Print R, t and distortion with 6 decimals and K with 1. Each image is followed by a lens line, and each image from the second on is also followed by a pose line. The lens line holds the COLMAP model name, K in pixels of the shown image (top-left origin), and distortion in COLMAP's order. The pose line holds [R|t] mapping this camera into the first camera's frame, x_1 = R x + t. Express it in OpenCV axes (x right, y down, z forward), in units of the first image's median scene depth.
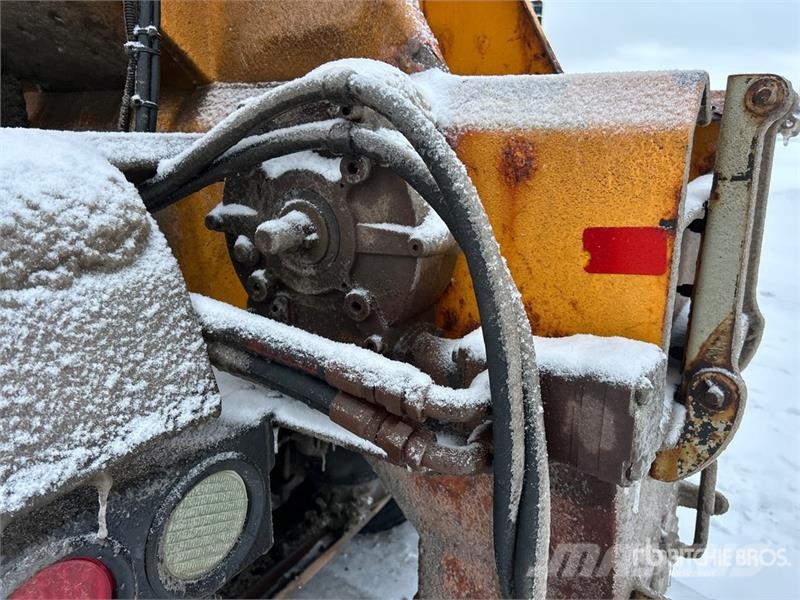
lens RADIAL K [[595.3, 0, 400.0], [0, 595.3, 300.0], [0, 0, 1]] dist [0.077872, -0.100632]
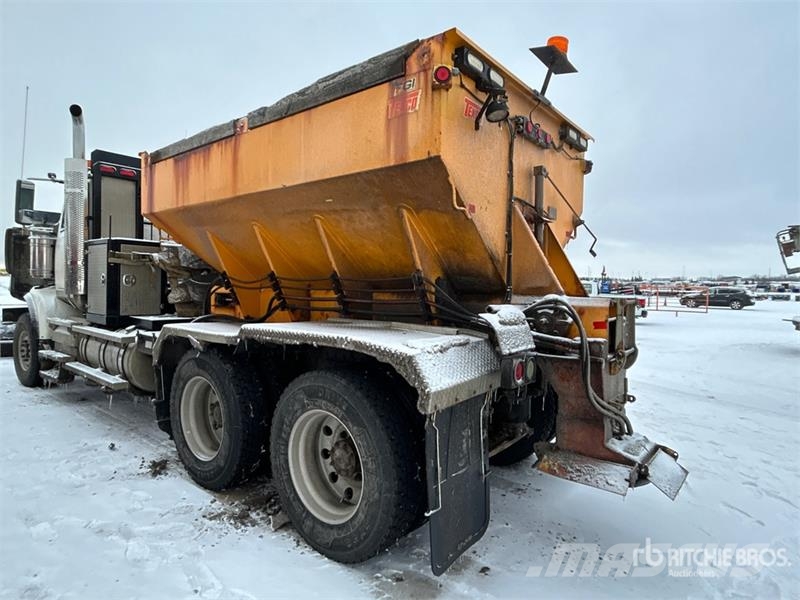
lens RADIAL K [[468.4, 0, 400.0], [0, 468.4, 300.0], [0, 0, 1]] dist [-0.011884, 0.017621]
pose [[0.994276, 0.019226, -0.105099, -1.214880], [-0.046188, 0.964355, -0.260550, 1.050532], [0.096343, 0.263913, 0.959723, -4.025539]]
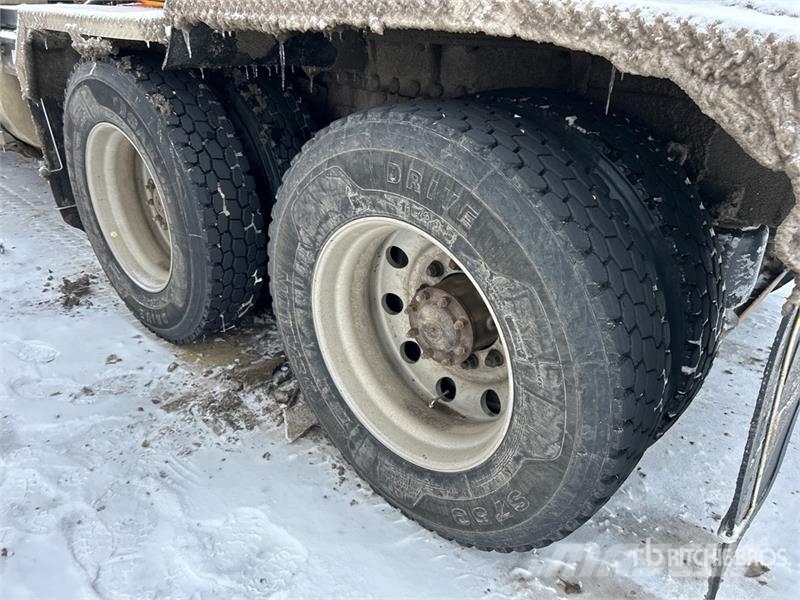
lens RADIAL K [[595.3, 0, 400.0], [0, 595.3, 300.0], [0, 0, 1]] dist [0.077872, -0.100632]
pose [[0.985866, 0.091855, -0.140112, -2.177687], [-0.066665, 0.982323, 0.174921, 0.814843], [0.153703, -0.163108, 0.974562, -1.350456]]
